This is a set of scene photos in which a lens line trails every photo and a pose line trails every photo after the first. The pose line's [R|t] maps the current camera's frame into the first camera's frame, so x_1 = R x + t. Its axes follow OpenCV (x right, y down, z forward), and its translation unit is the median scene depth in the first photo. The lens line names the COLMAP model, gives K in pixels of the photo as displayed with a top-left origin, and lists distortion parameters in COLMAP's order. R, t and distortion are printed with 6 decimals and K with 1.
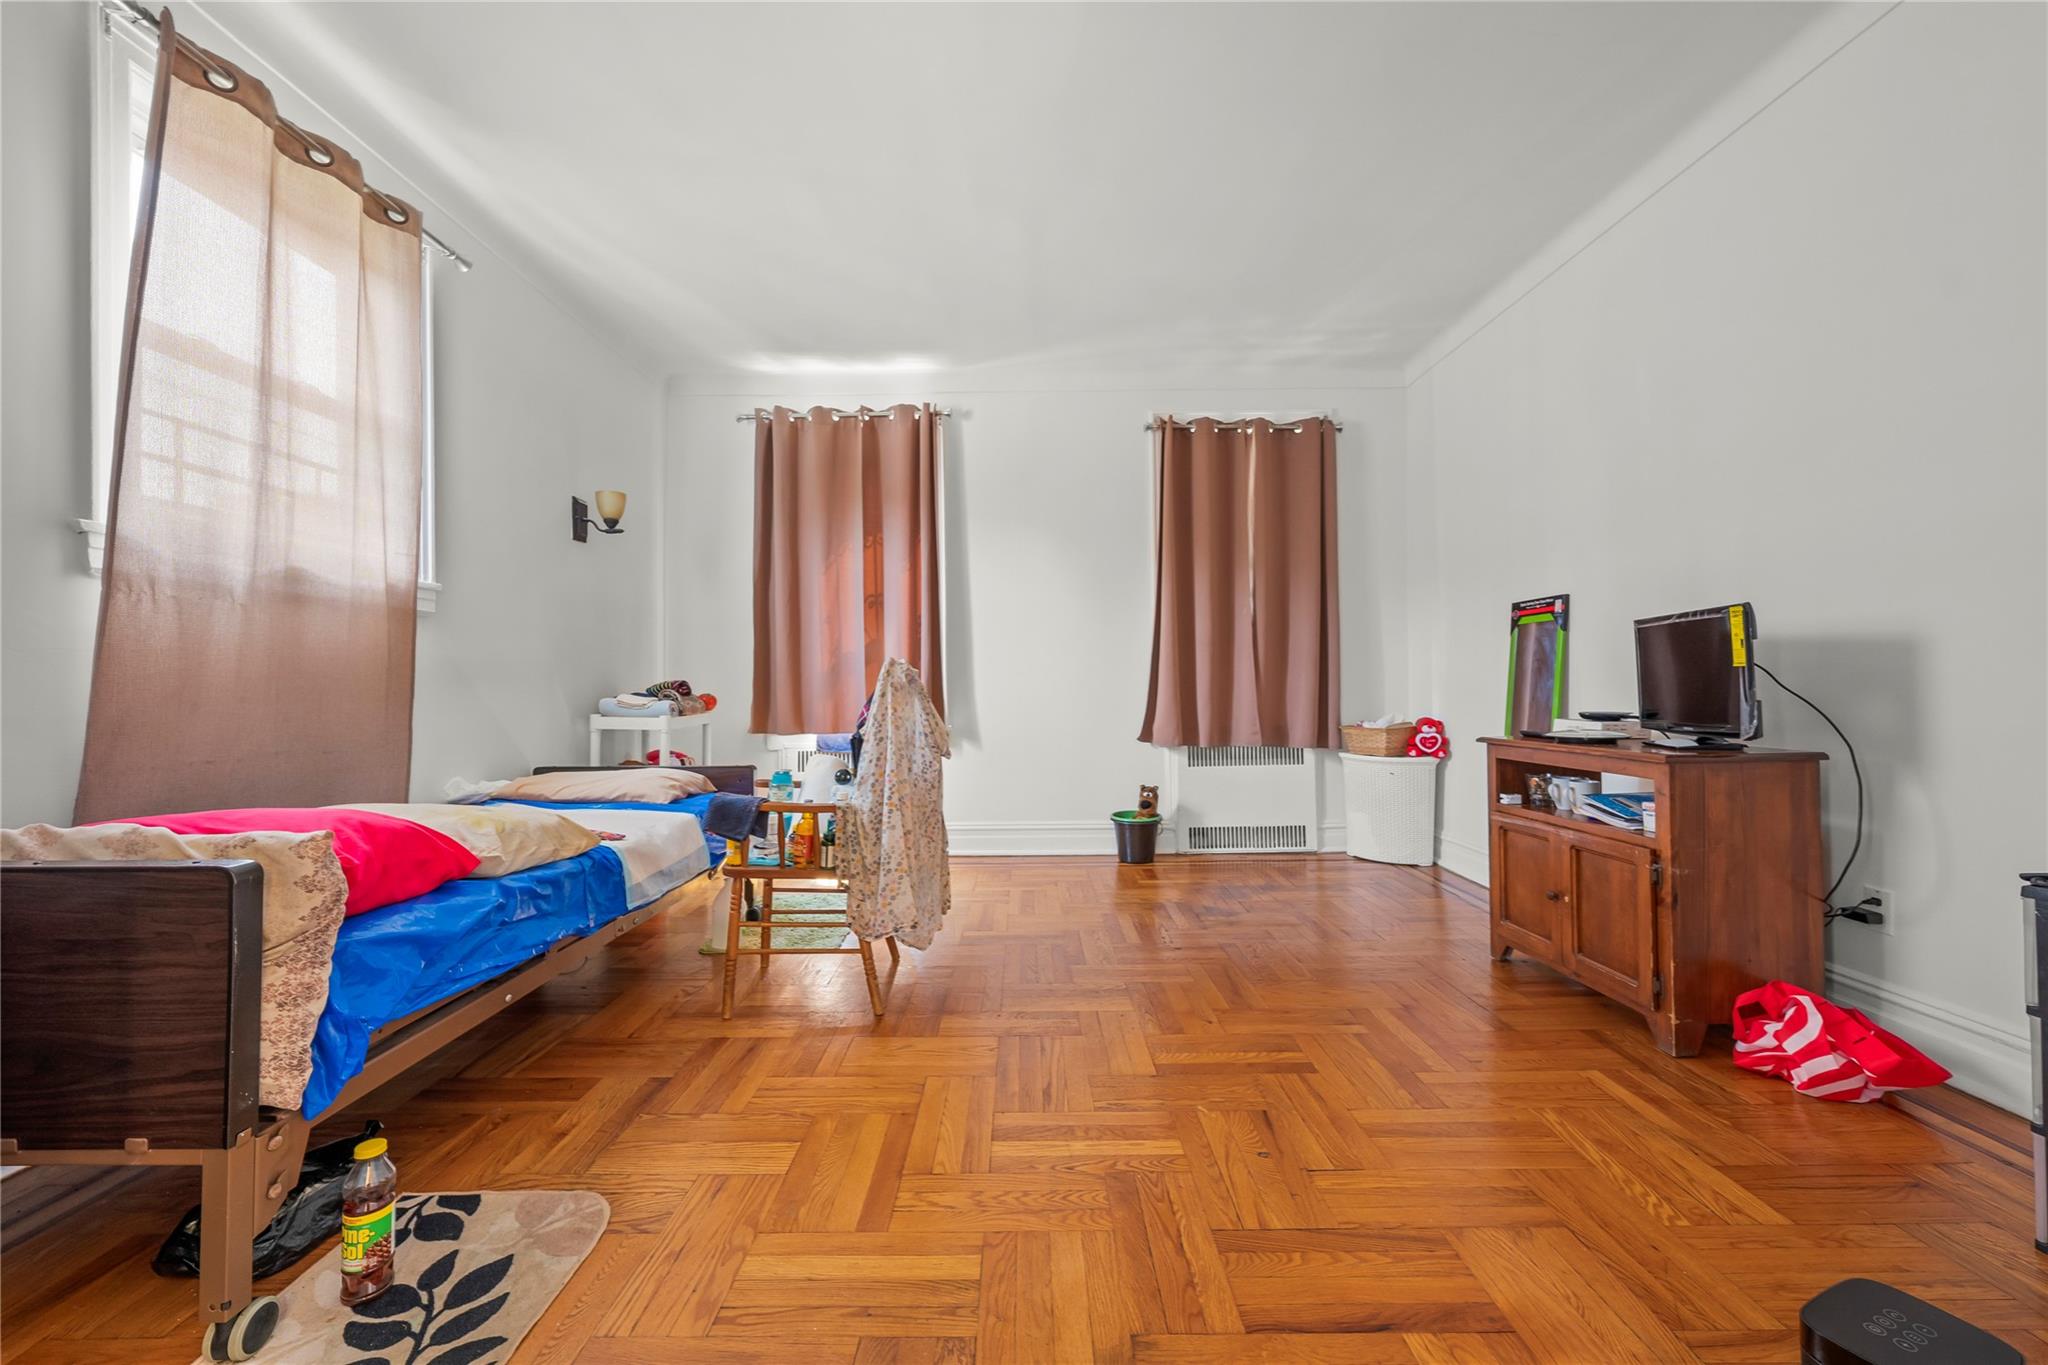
lens RADIAL K [[812.0, 0, 1014.6], [0, 812.0, 680.8], [0, 0, 1]] dist [0.007828, 0.000808]
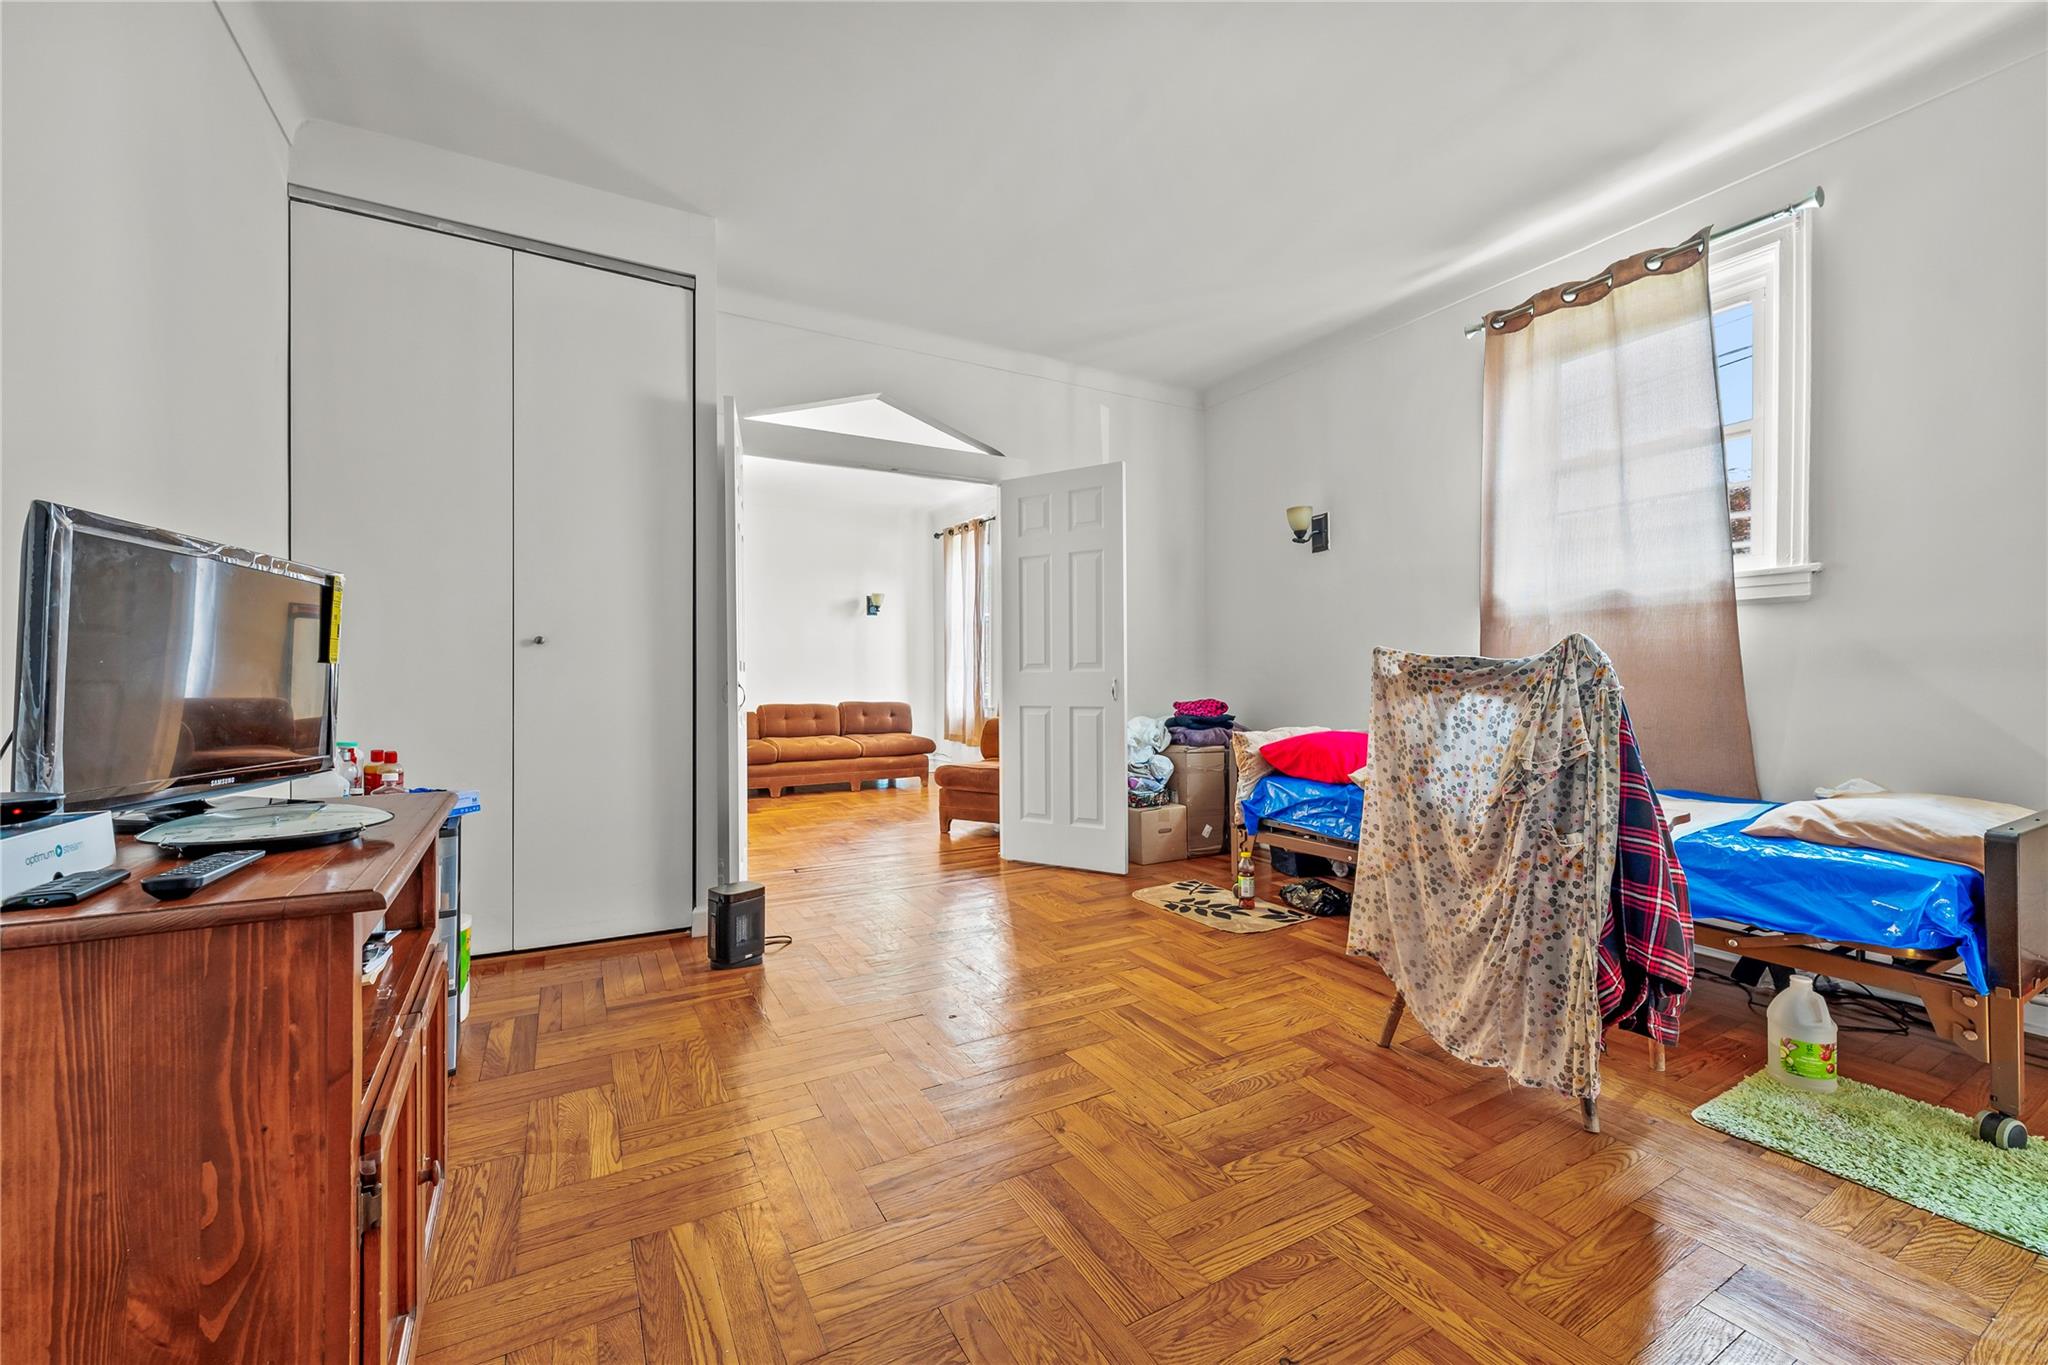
lens RADIAL K [[812.0, 0, 1034.0], [0, 812.0, 683.2], [0, 0, 1]] dist [0.007828, 0.000808]
pose [[-0.866815, 0.010629, -0.498517, 0.368490], [0.018454, 0.999772, -0.010770, 0.007101], [0.498289, -0.018535, -0.866813, 0.962312]]
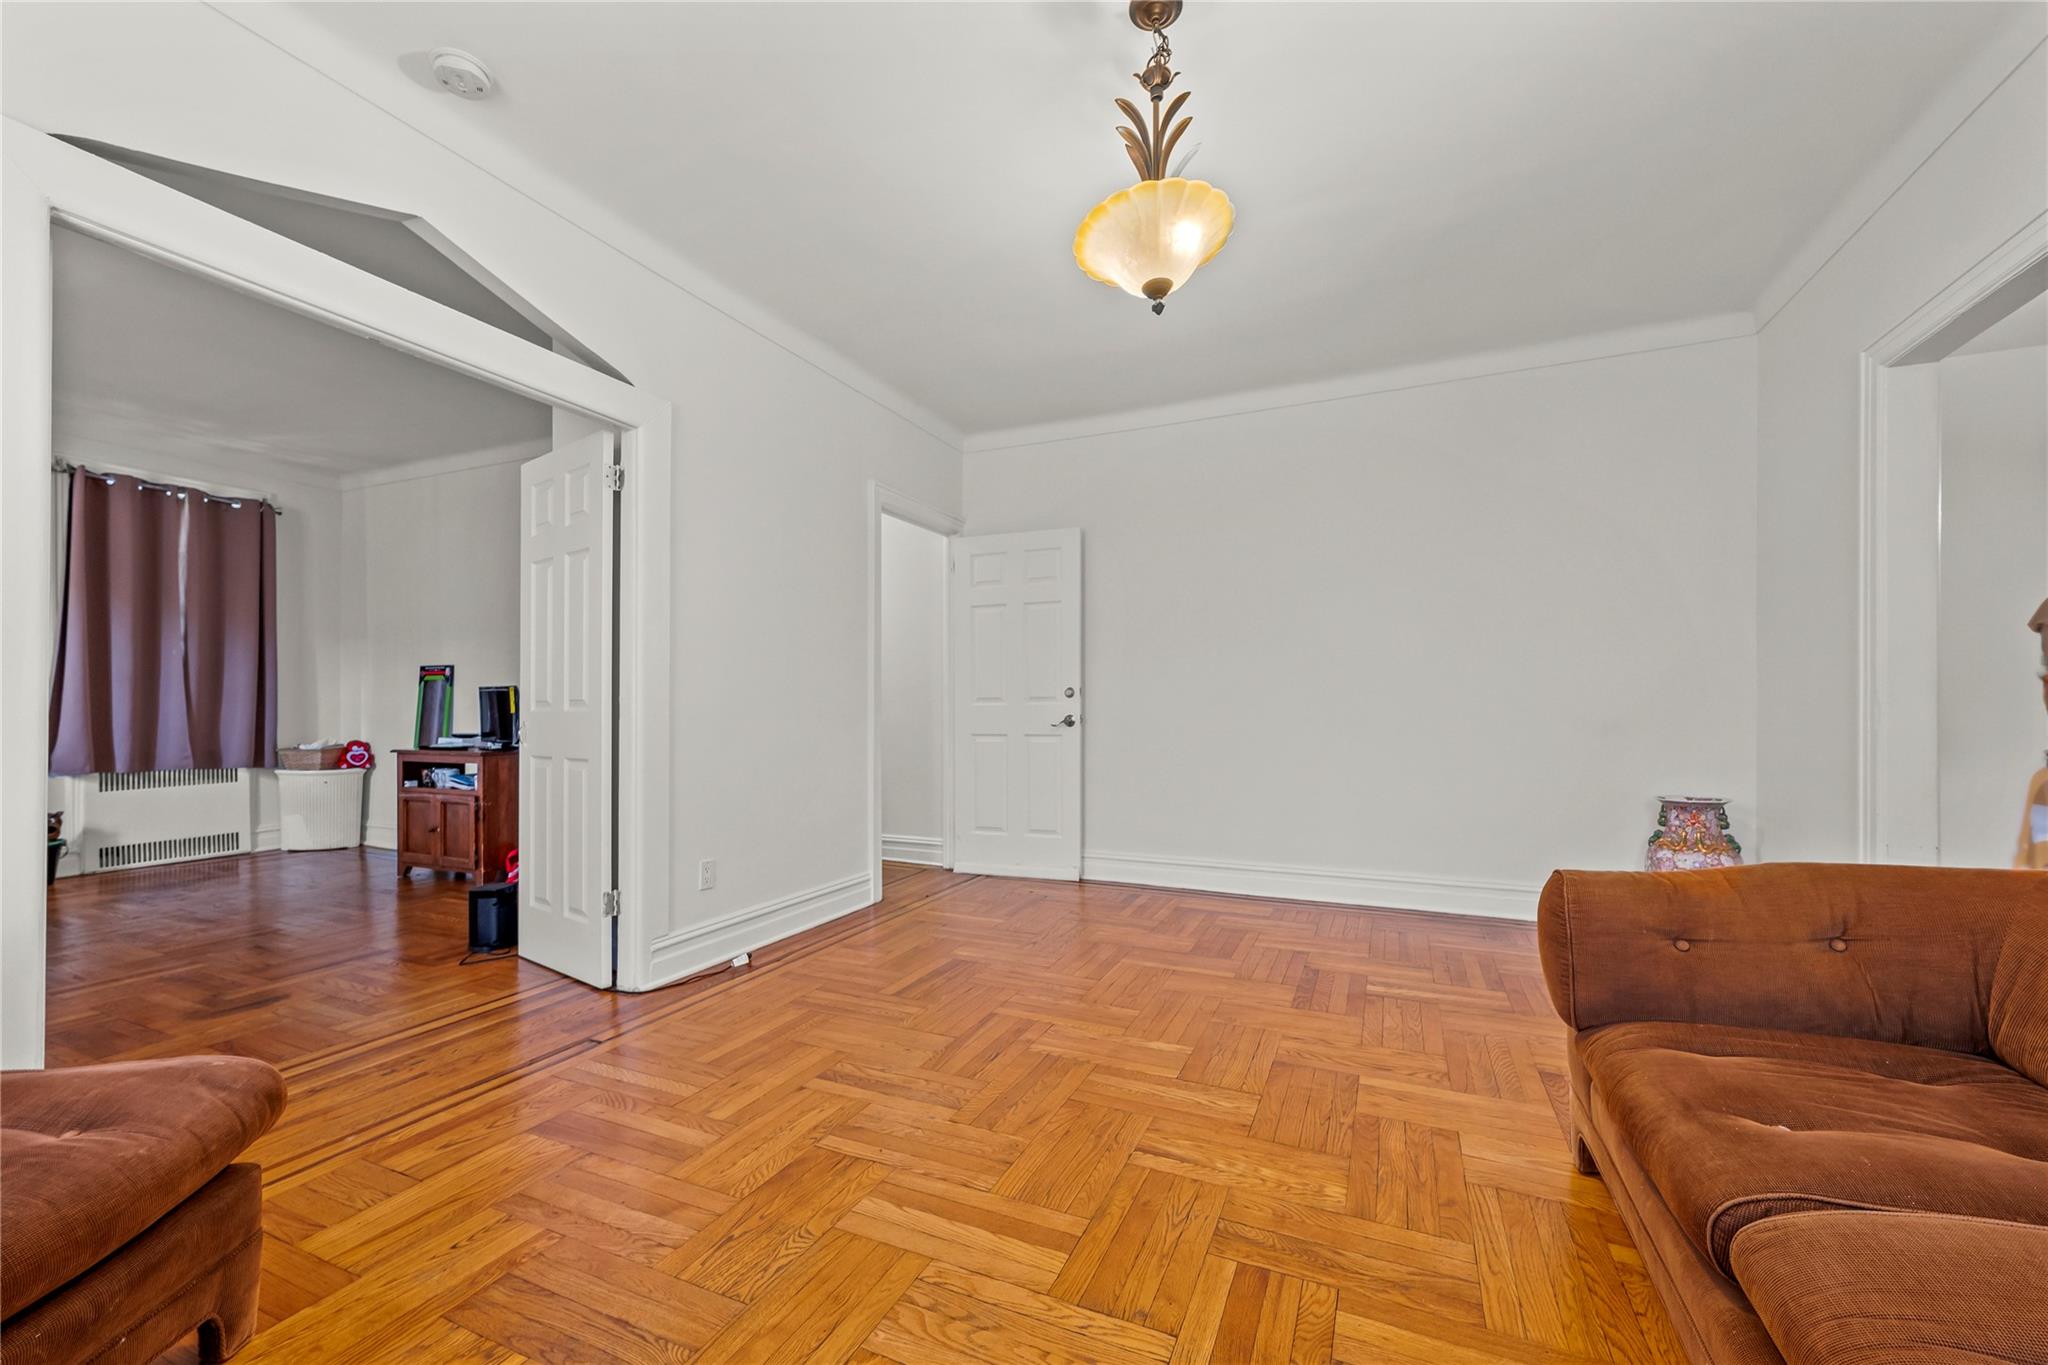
lens RADIAL K [[812.0, 0, 1022.1], [0, 812.0, 705.8], [0, 0, 1]] dist [0.007828, 0.000808]
pose [[0.404048, 0.009681, 0.914687, -0.347797], [-0.013420, 0.999899, -0.004654, -0.024606], [-0.914639, -0.010394, 0.404137, -0.675745]]
